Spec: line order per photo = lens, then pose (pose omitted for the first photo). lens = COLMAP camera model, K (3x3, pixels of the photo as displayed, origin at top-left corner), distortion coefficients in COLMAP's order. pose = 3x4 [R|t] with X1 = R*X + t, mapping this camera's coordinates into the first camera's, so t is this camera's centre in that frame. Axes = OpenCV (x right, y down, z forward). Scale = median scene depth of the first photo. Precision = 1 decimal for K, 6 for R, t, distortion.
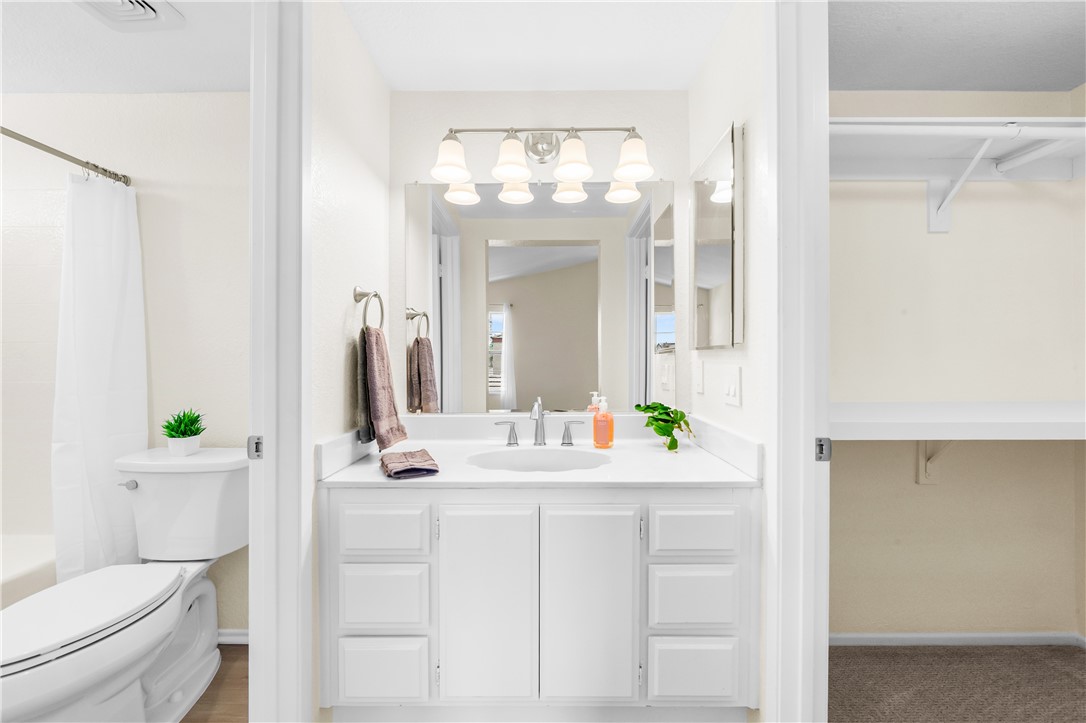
lens RADIAL K [[425.3, 0, 545.9], [0, 425.3, 363.8], [0, 0, 1]] dist [0.002205, -0.000043]
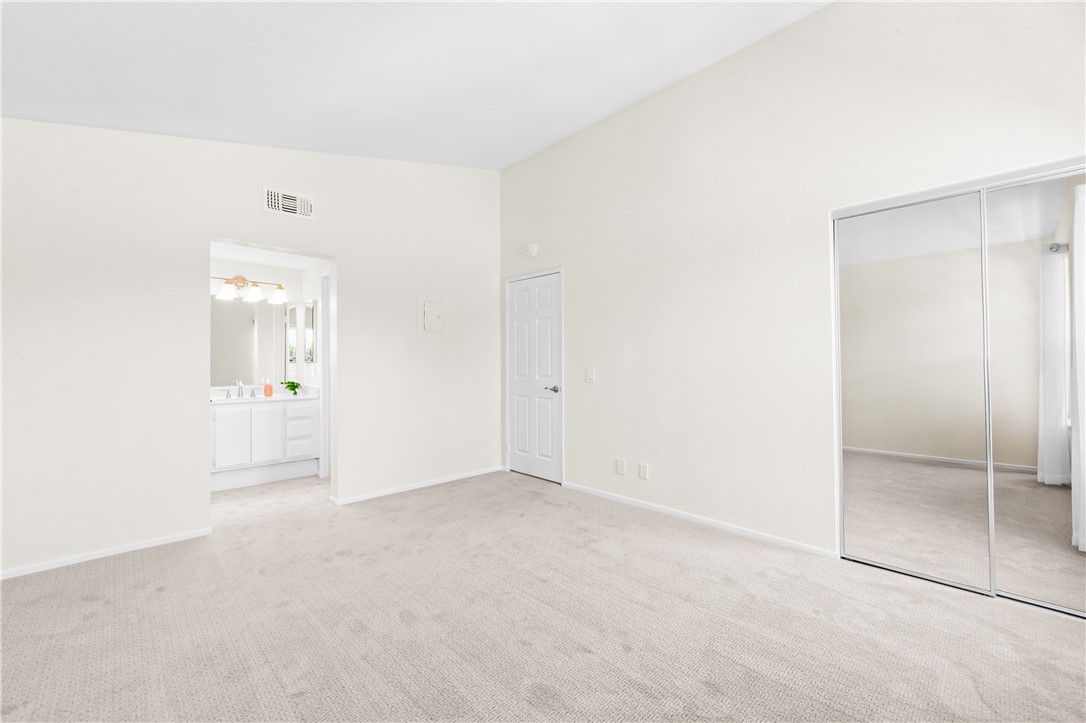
lens RADIAL K [[425.3, 0, 542.5], [0, 425.3, 363.5], [0, 0, 1]] dist [0.002205, -0.000043]
pose [[0.713464, 0.001483, 0.700690, -0.545683], [0.000661, 0.999996, -0.002789, -0.016823], [-0.700691, 0.002453, 0.713461, -2.292620]]
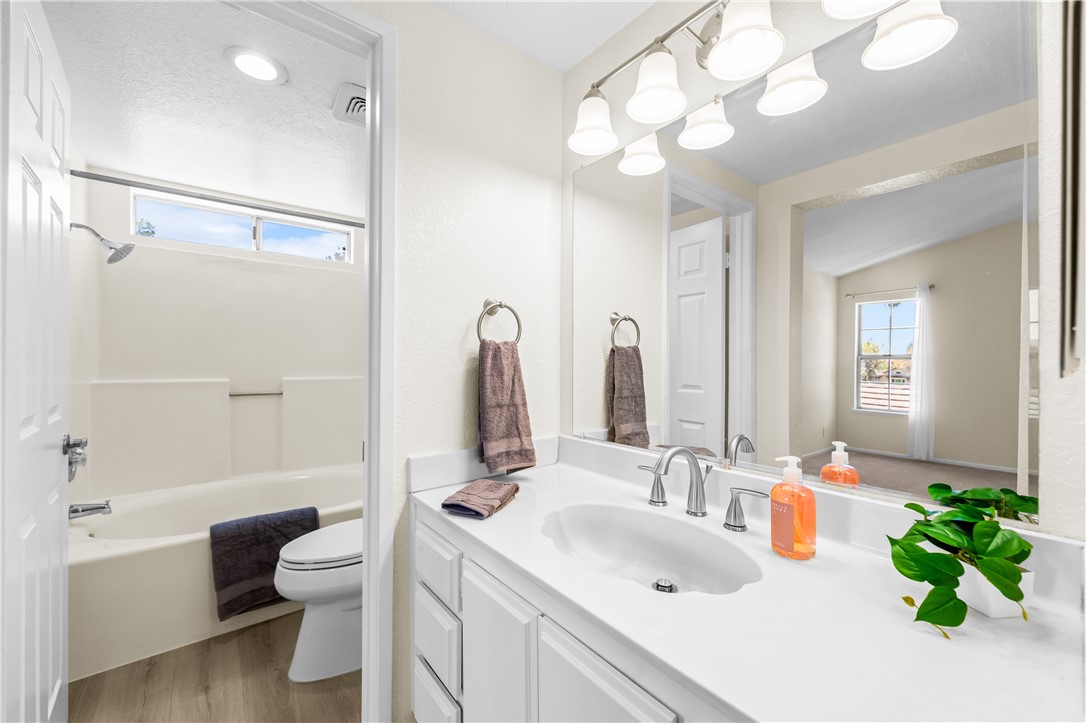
lens RADIAL K [[425.3, 0, 541.2], [0, 425.3, 364.8], [0, 0, 1]] dist [0.002205, -0.000043]
pose [[0.626496, 0.007633, -0.779387, 0.336105], [-0.011541, 0.999933, 0.000516, -0.029413], [0.779339, 0.008672, 0.626542, 0.429118]]
